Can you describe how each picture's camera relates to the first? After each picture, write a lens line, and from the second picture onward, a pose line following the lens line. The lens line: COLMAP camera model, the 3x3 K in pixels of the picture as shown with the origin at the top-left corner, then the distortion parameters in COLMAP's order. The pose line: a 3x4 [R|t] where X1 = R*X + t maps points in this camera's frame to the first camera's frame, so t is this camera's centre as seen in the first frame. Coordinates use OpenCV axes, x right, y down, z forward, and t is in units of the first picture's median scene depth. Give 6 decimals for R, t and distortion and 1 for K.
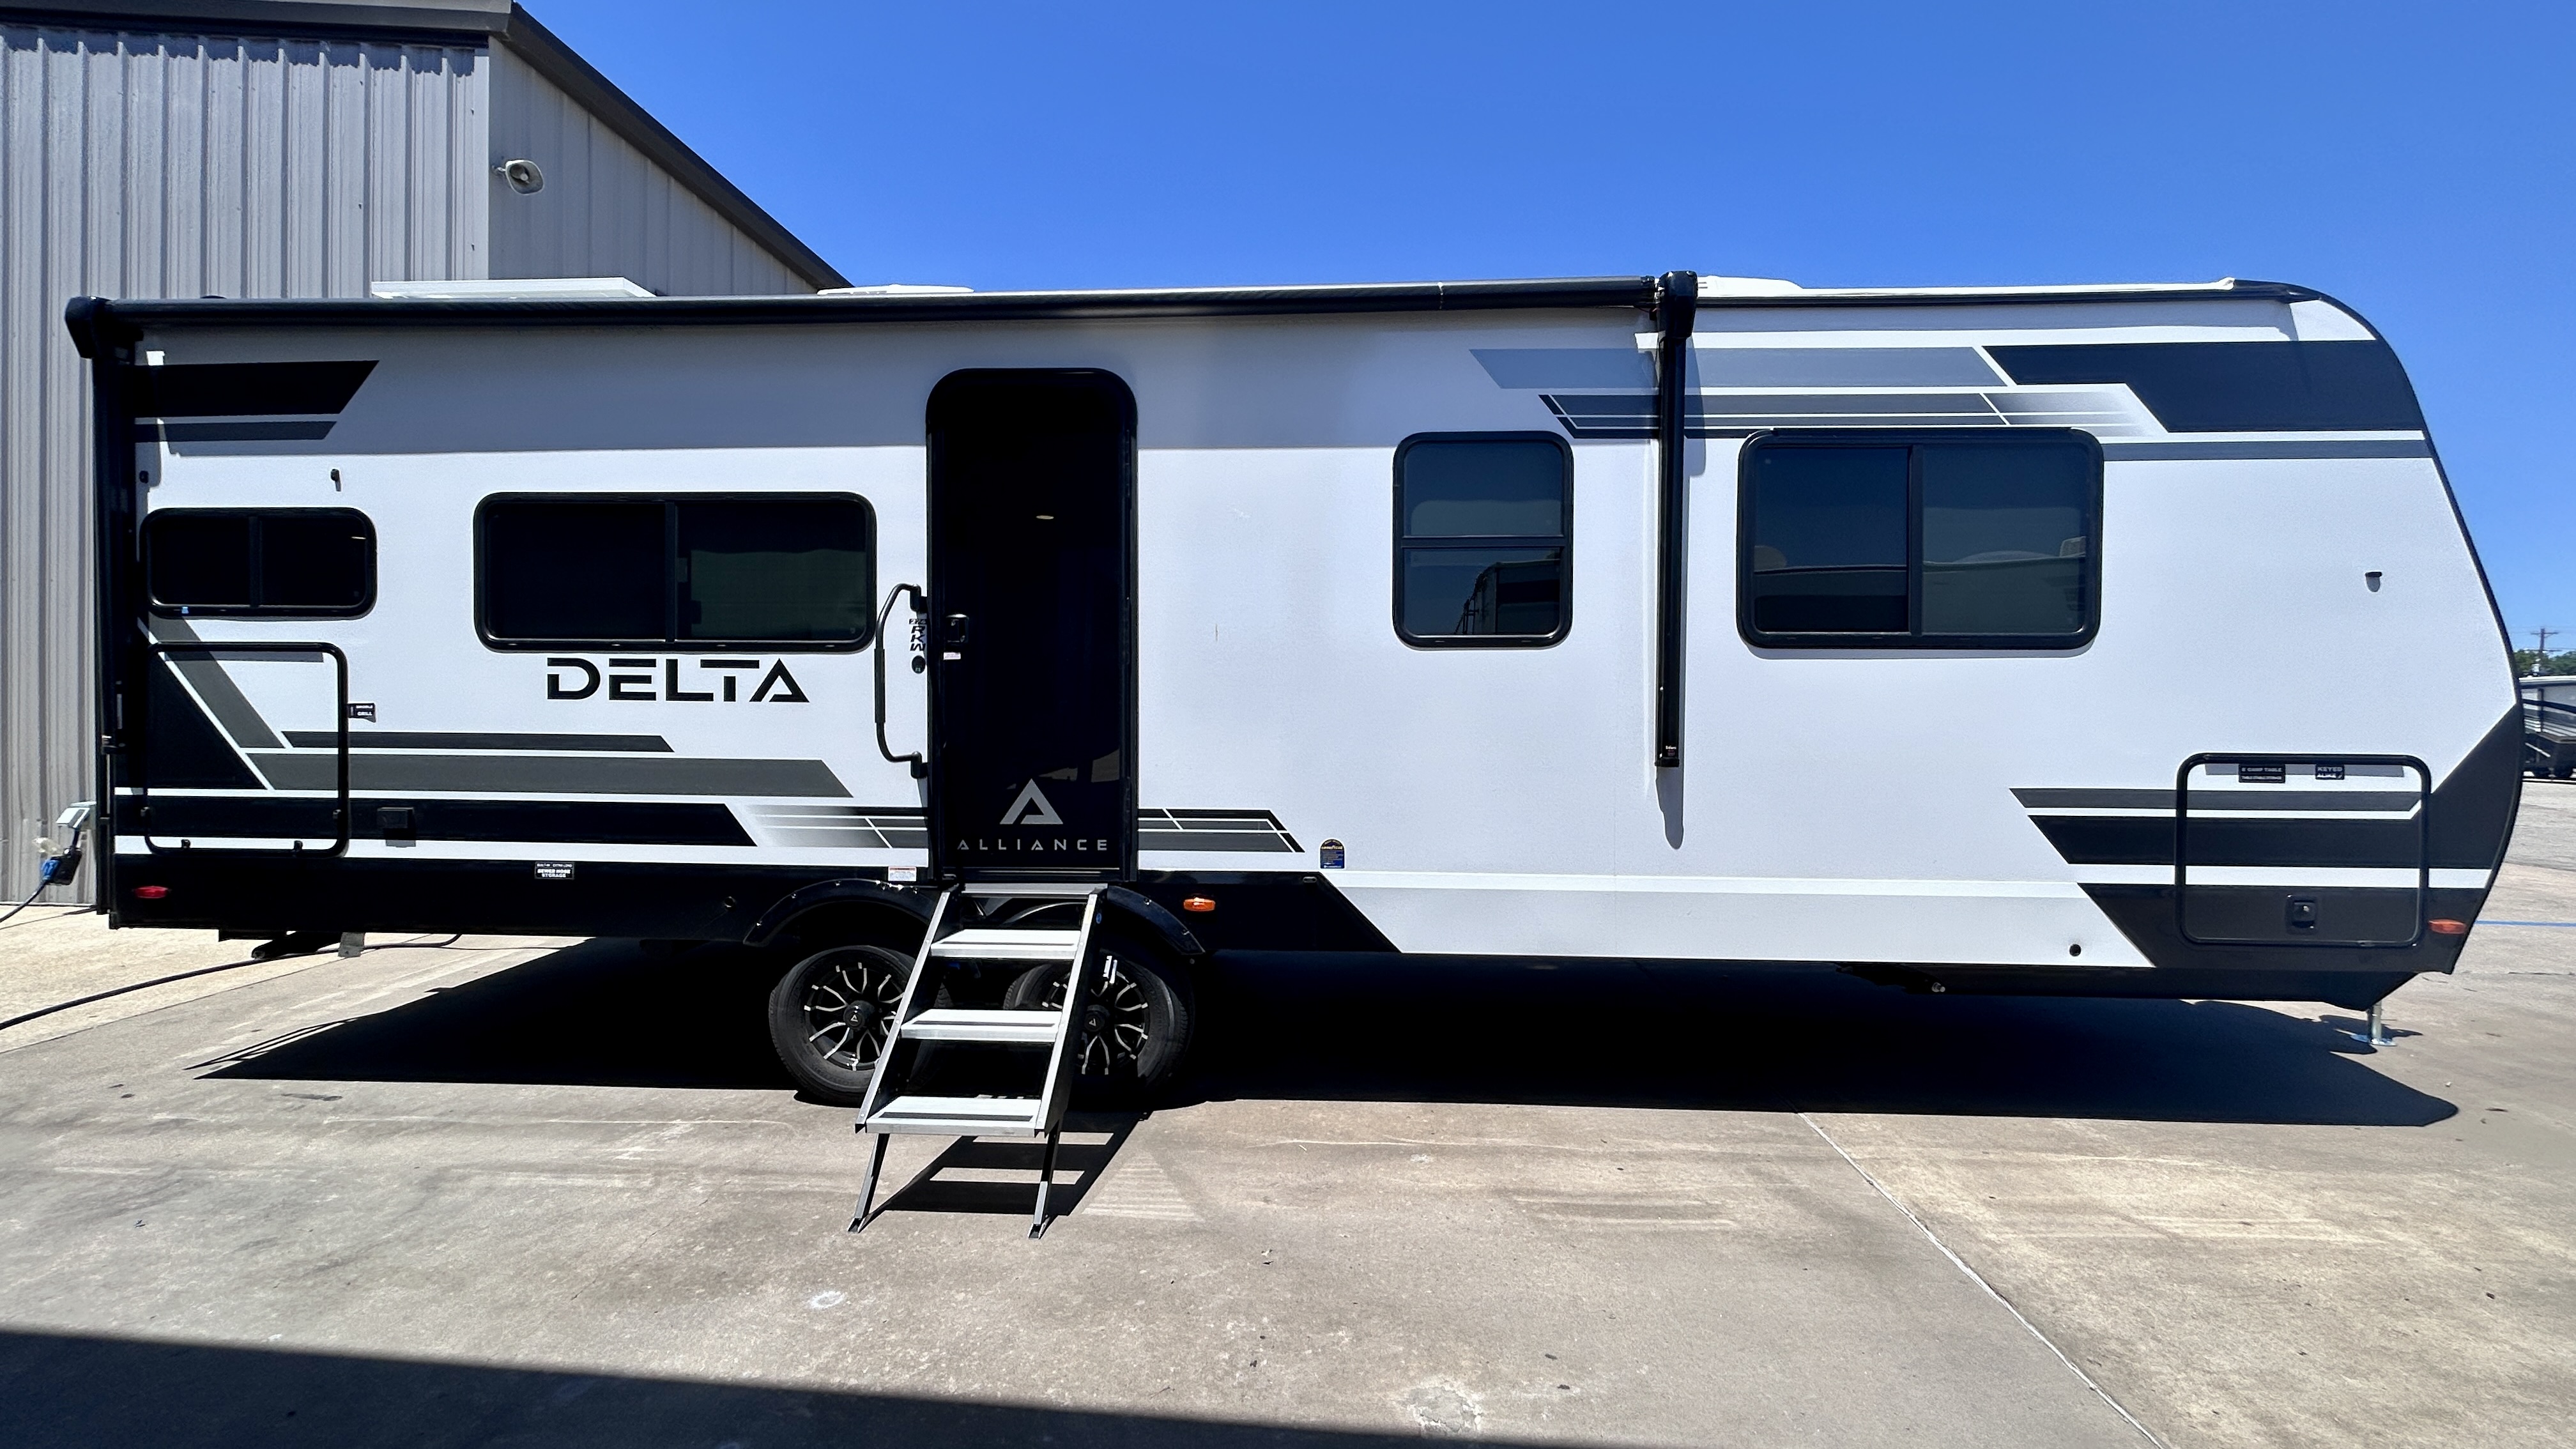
lens RADIAL K [[1037.8, 0, 1288.0], [0, 1037.8, 724.5], [0, 0, 1]] dist [0.001862, 0.000117]
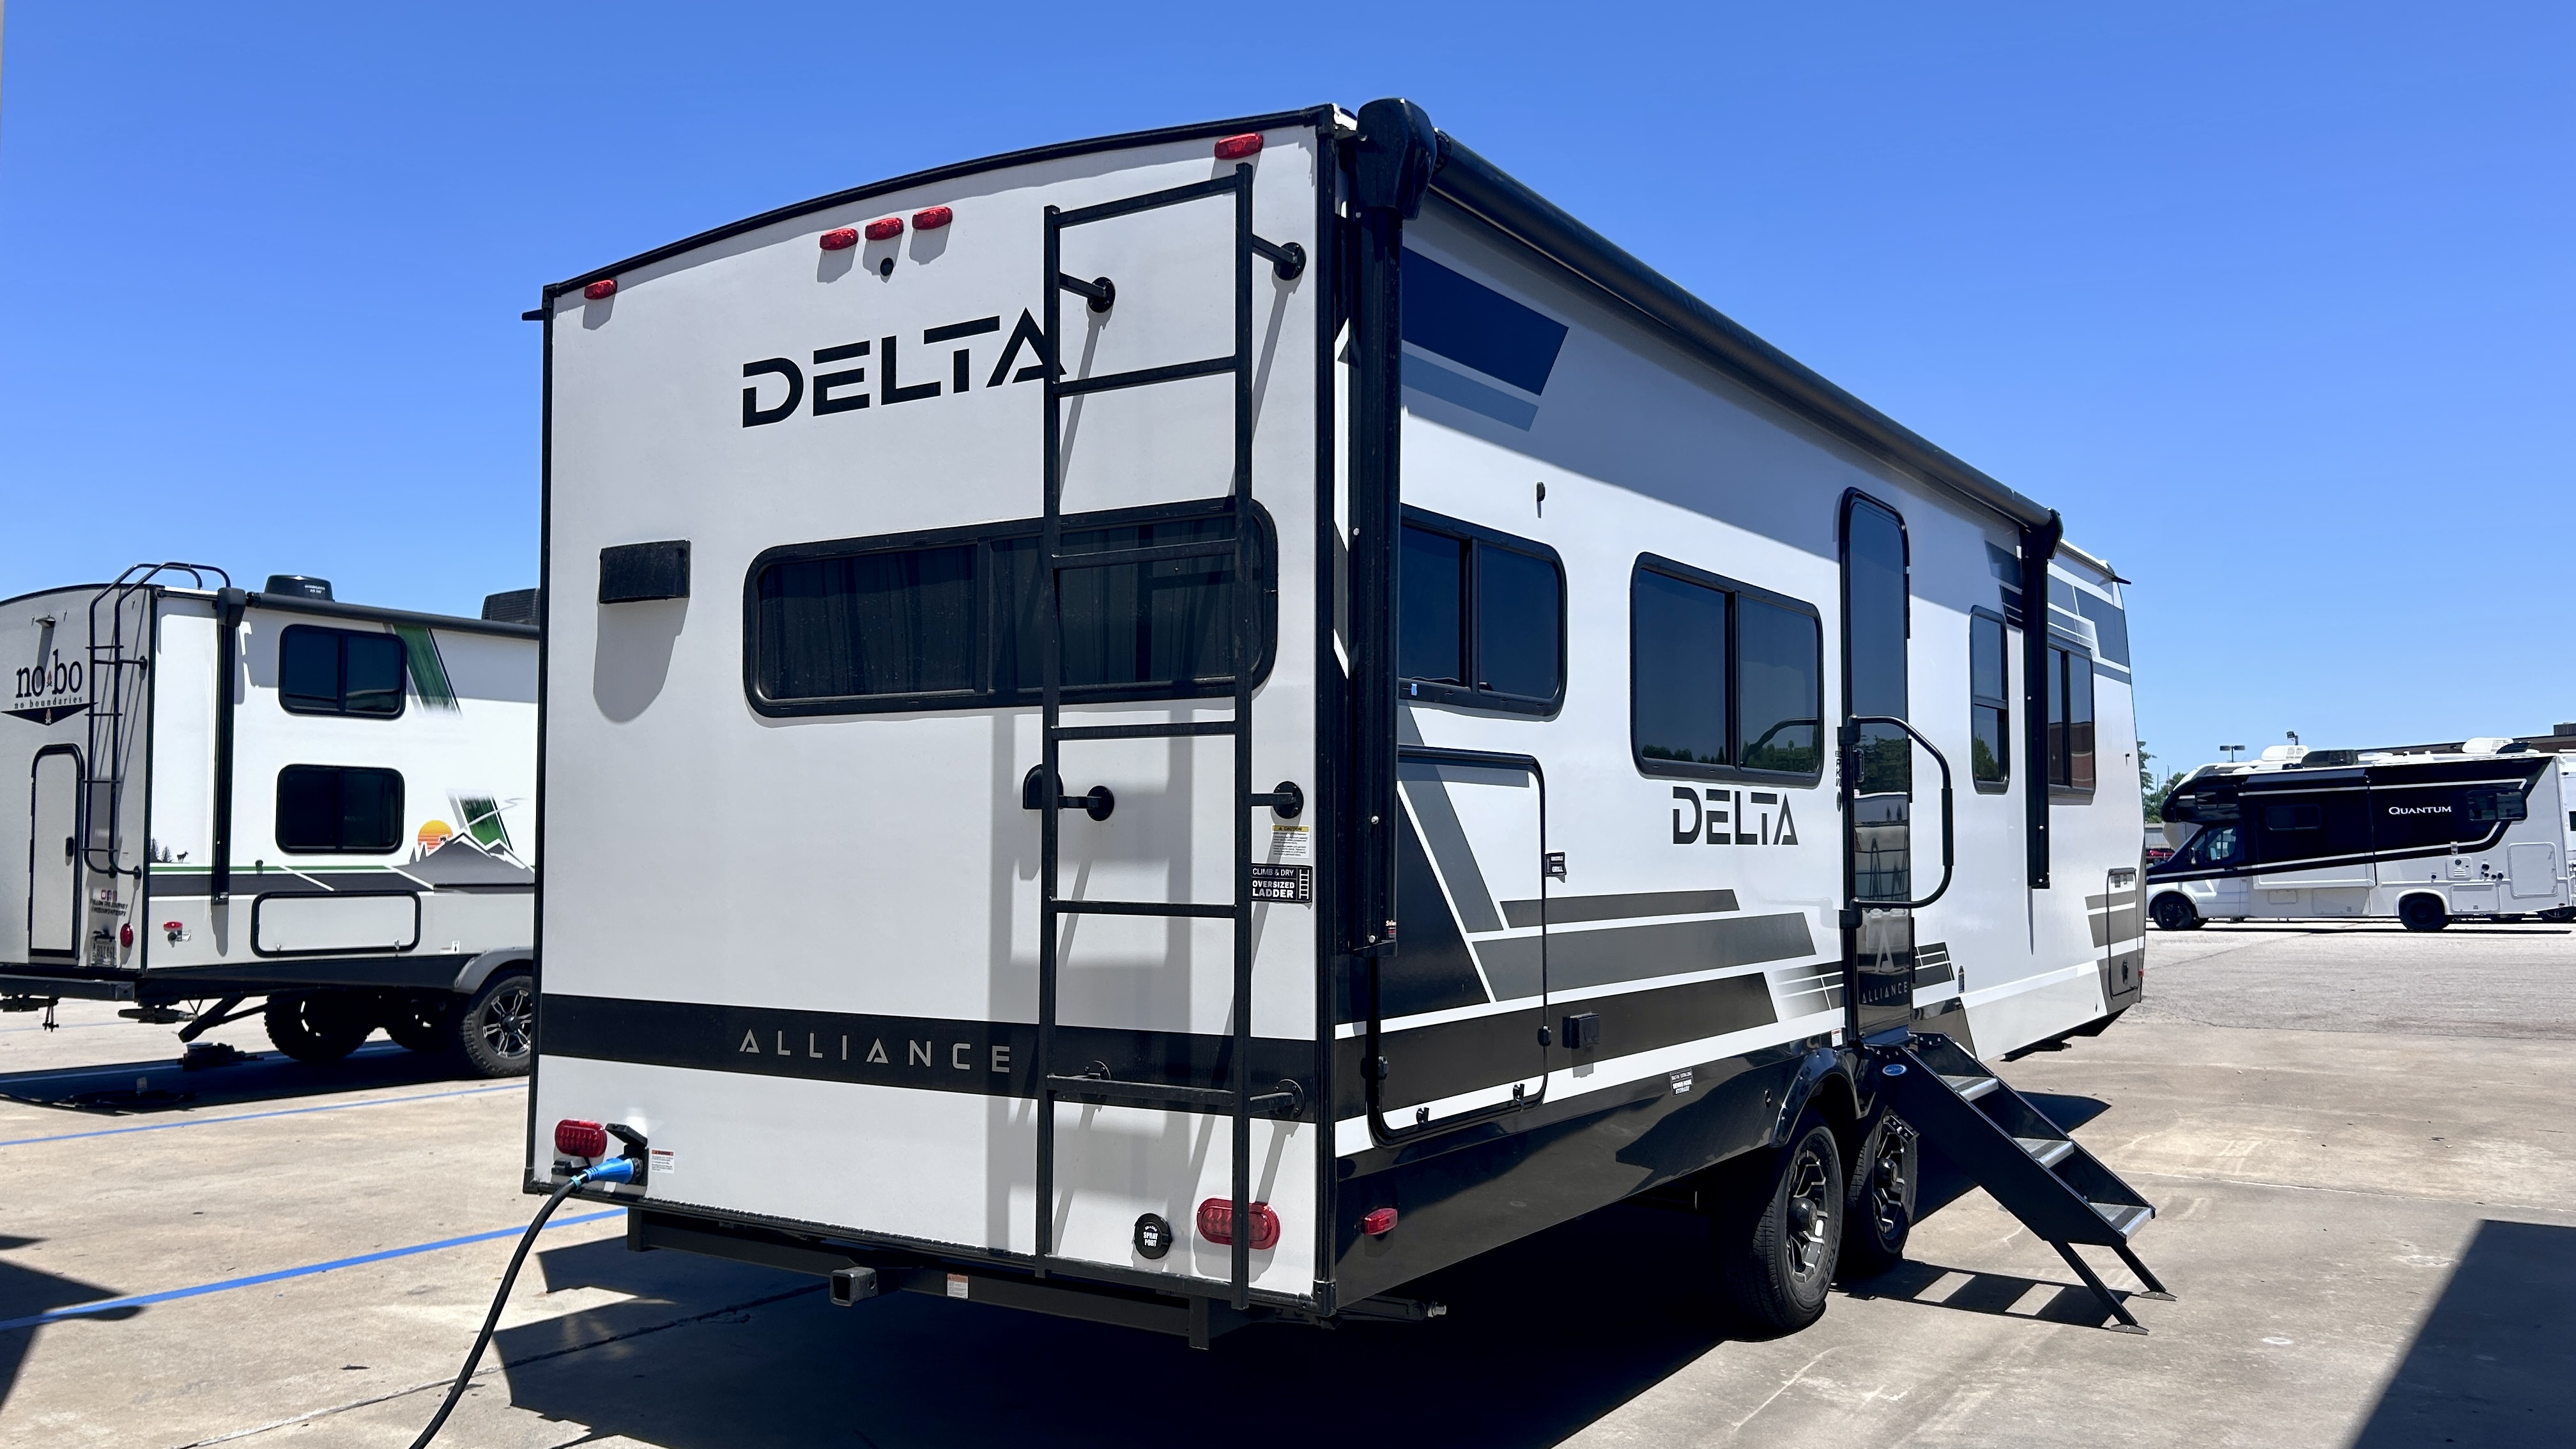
lens RADIAL K [[1925.1, 0, 1283.1], [0, 1925.1, 754.9], [0, 0, 1]] dist [0.204846, -0.454740]
pose [[0.498819, 0.028921, 0.866224, -2.023687], [0.006047, 0.999303, -0.036846, -0.038128], [-0.866685, 0.023617, 0.498296, 0.562551]]
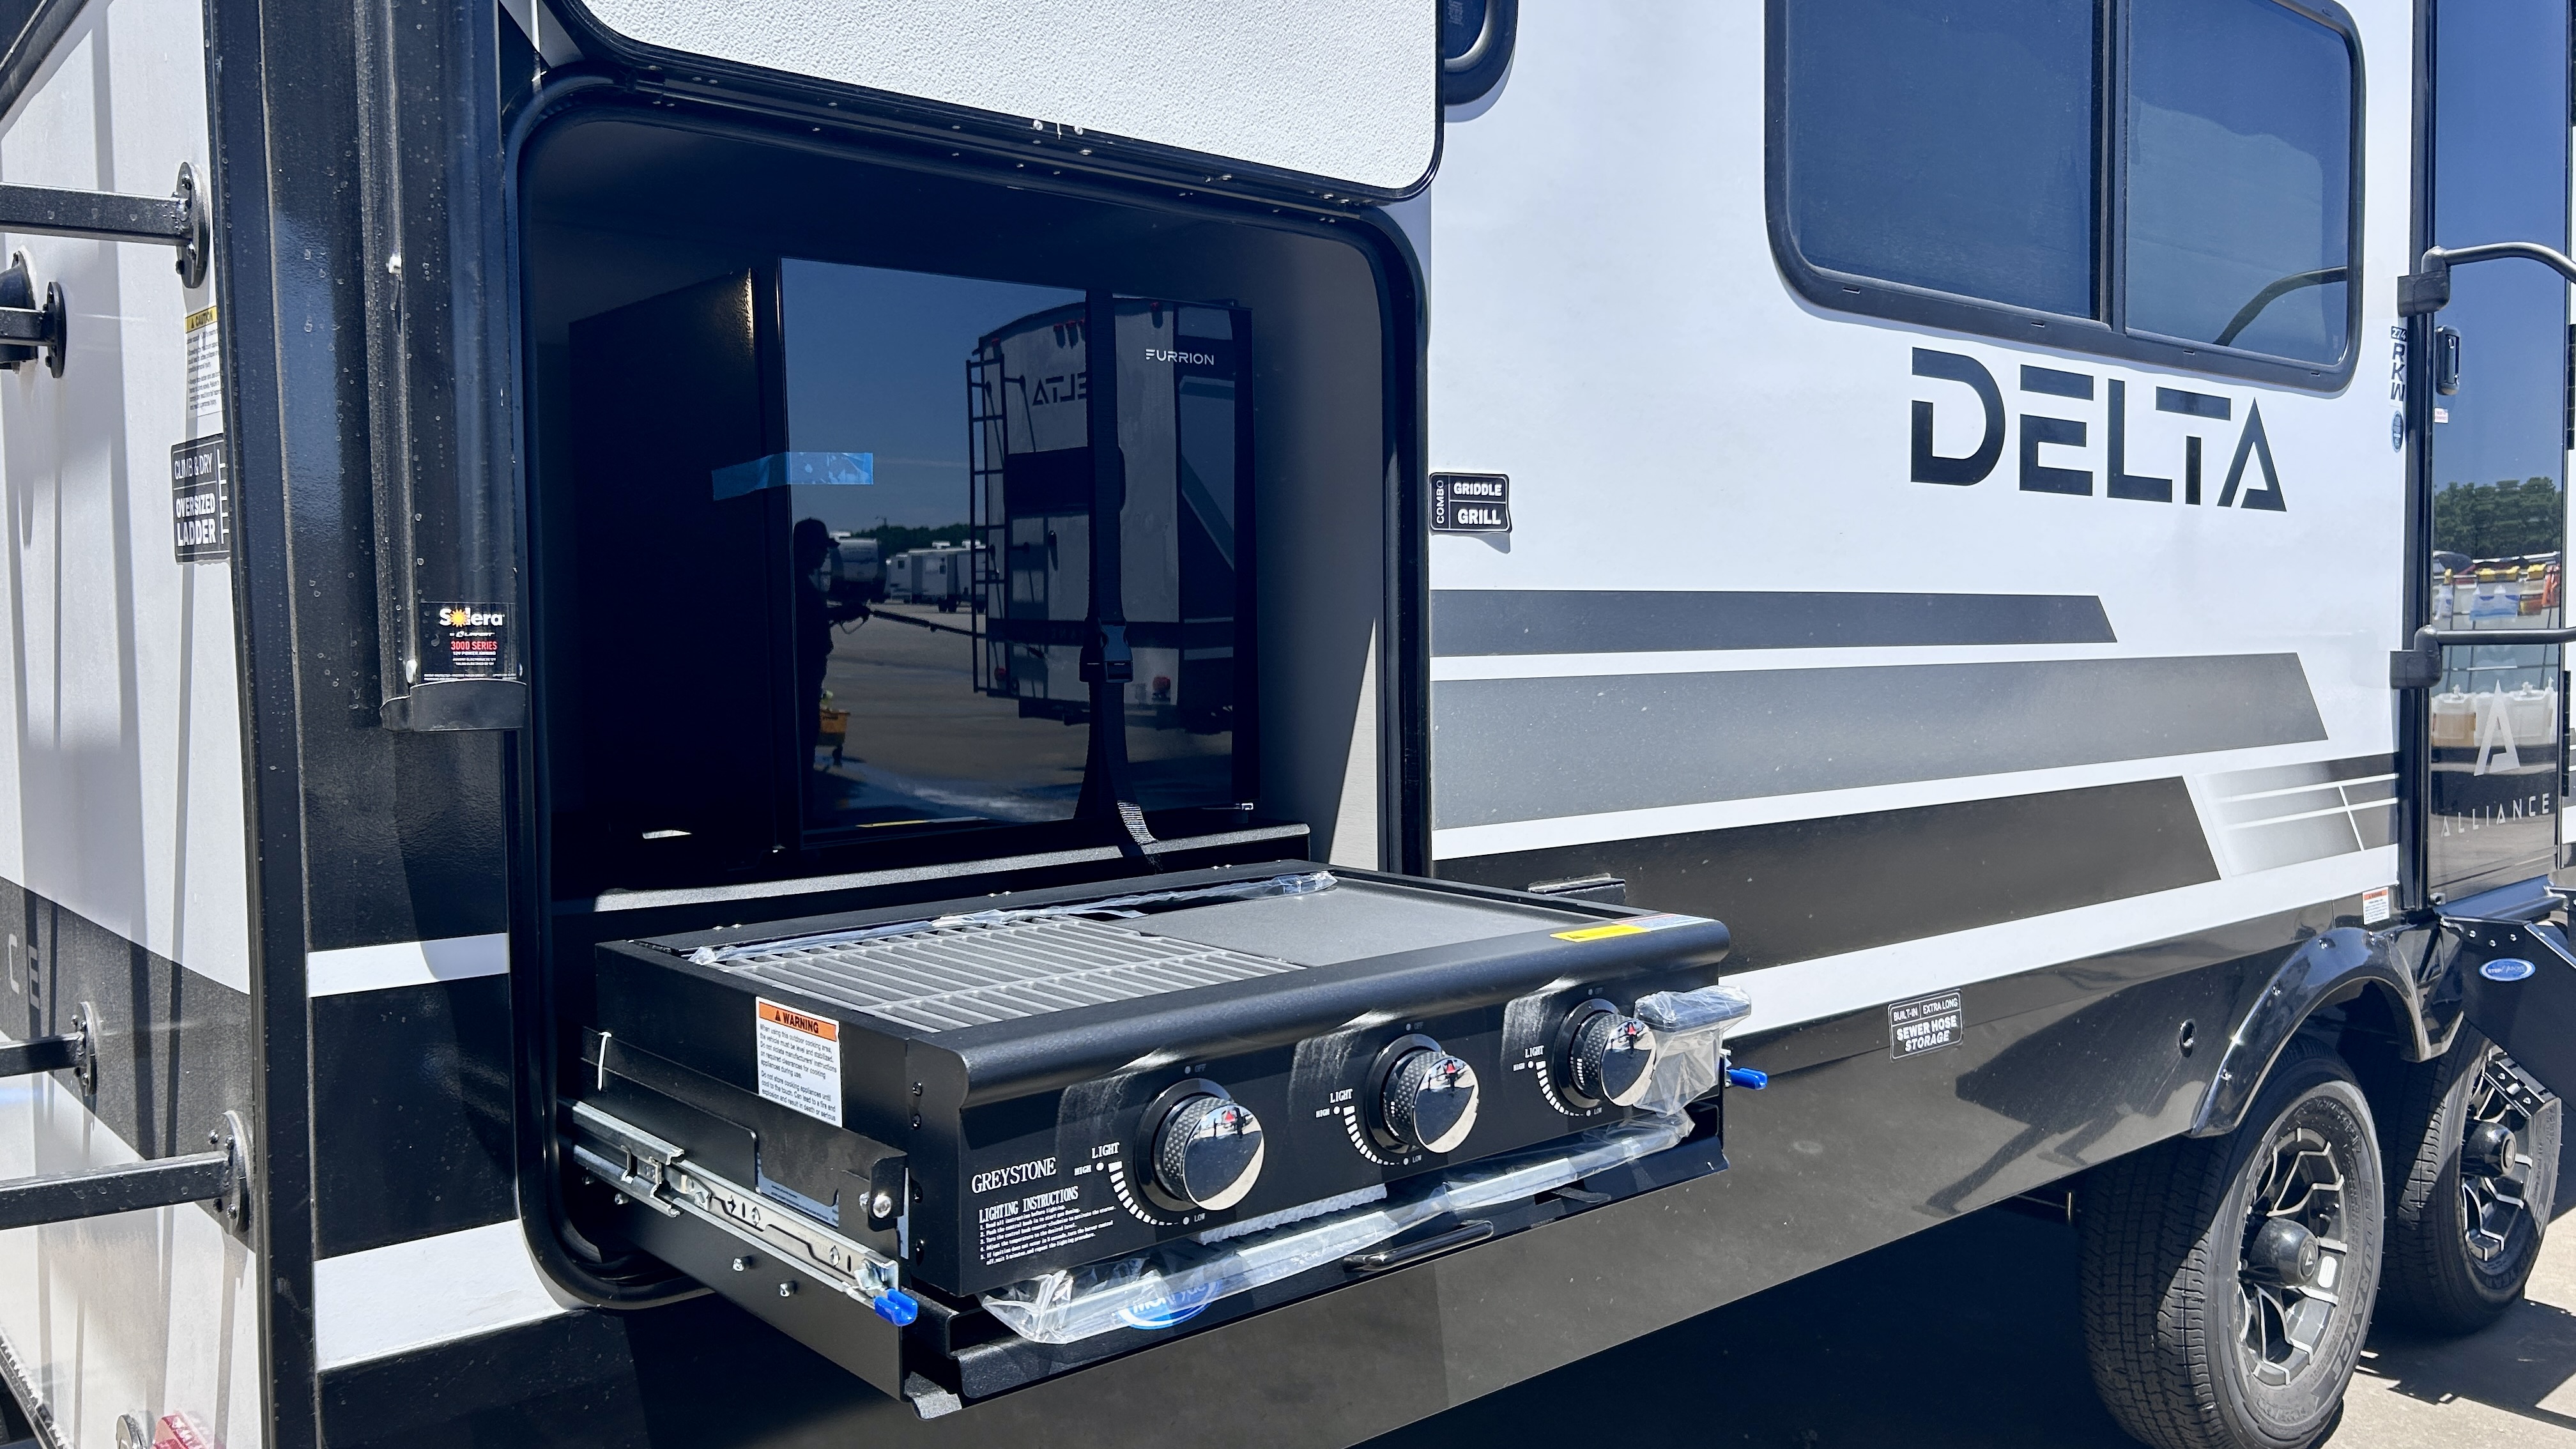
lens RADIAL K [[1956.0, 0, 1288.0], [0, 1956.0, 724.5], [0, 0, 1]] dist [0.035628, -0.004716]
pose [[0.717467, -0.048596, 0.694895, -1.262247], [0.021399, 0.998630, 0.047744, 0.016315], [-0.696264, -0.019384, 0.717524, 0.707907]]
